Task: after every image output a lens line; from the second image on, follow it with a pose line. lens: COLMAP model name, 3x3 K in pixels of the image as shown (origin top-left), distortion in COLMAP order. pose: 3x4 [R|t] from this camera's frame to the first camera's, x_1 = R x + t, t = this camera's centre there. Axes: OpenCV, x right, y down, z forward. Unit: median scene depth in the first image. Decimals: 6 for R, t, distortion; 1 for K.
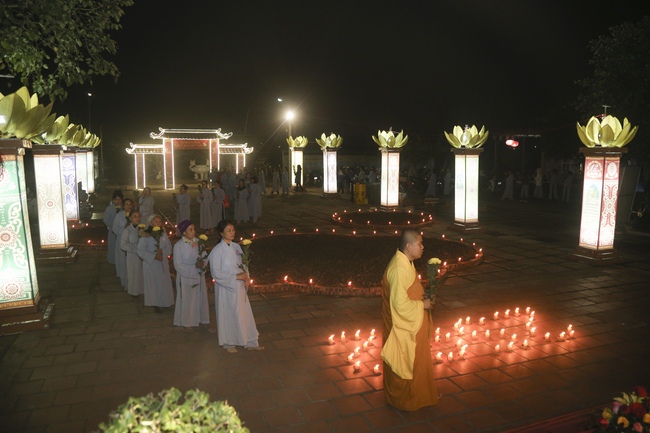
lens RADIAL K [[485.8, 0, 325.0], [0, 485.8, 216.5], [0, 0, 1]] dist [-0.112916, 0.071282]
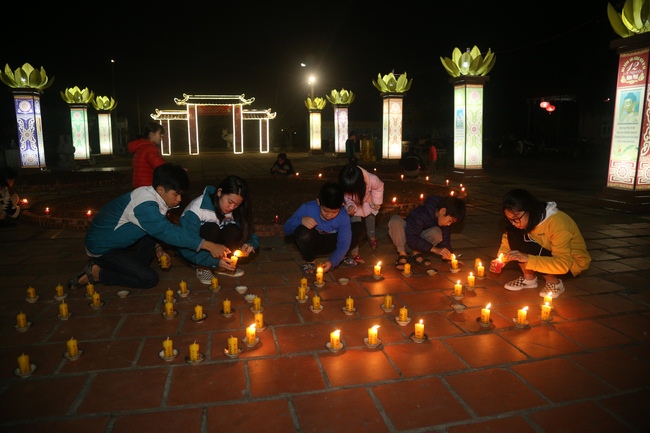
lens RADIAL K [[437.8, 0, 325.0], [0, 437.8, 216.5], [0, 0, 1]] dist [-0.124933, 0.070123]
pose [[0.991677, 0.014232, -0.127966, 0.075418], [-0.008078, 0.998791, 0.048483, 0.029483], [0.128501, -0.047046, 0.990593, 0.121962]]
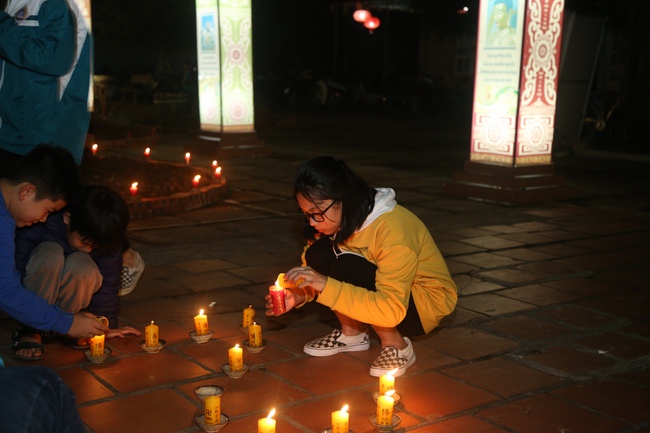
lens RADIAL K [[853.3, 0, 325.0], [0, 853.3, 216.5], [0, 0, 1]] dist [0.110894, 0.006285]
pose [[0.955576, -0.026341, 0.293566, 0.078104], [0.016420, 0.999209, 0.036212, 0.029990], [-0.294288, -0.029783, 0.955253, 0.130541]]
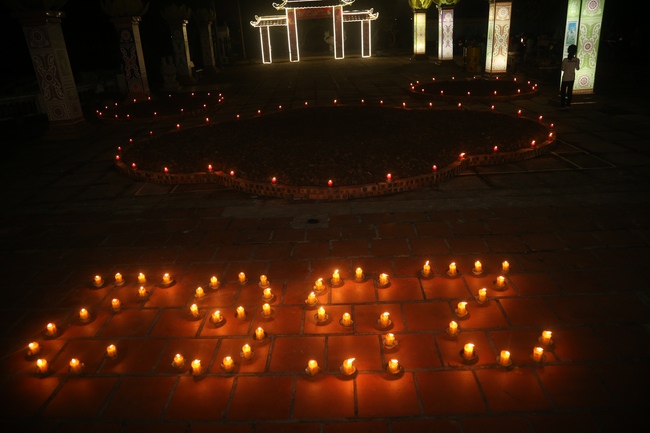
lens RADIAL K [[440.5, 0, 325.0], [0, 440.5, 216.5], [0, 0, 1]] dist [-0.088883, 0.005331]
pose [[0.929521, 0.092465, -0.356989, 0.095821], [0.010130, 0.961287, 0.275362, 0.005093], [0.368630, -0.259571, 0.892600, 0.126840]]
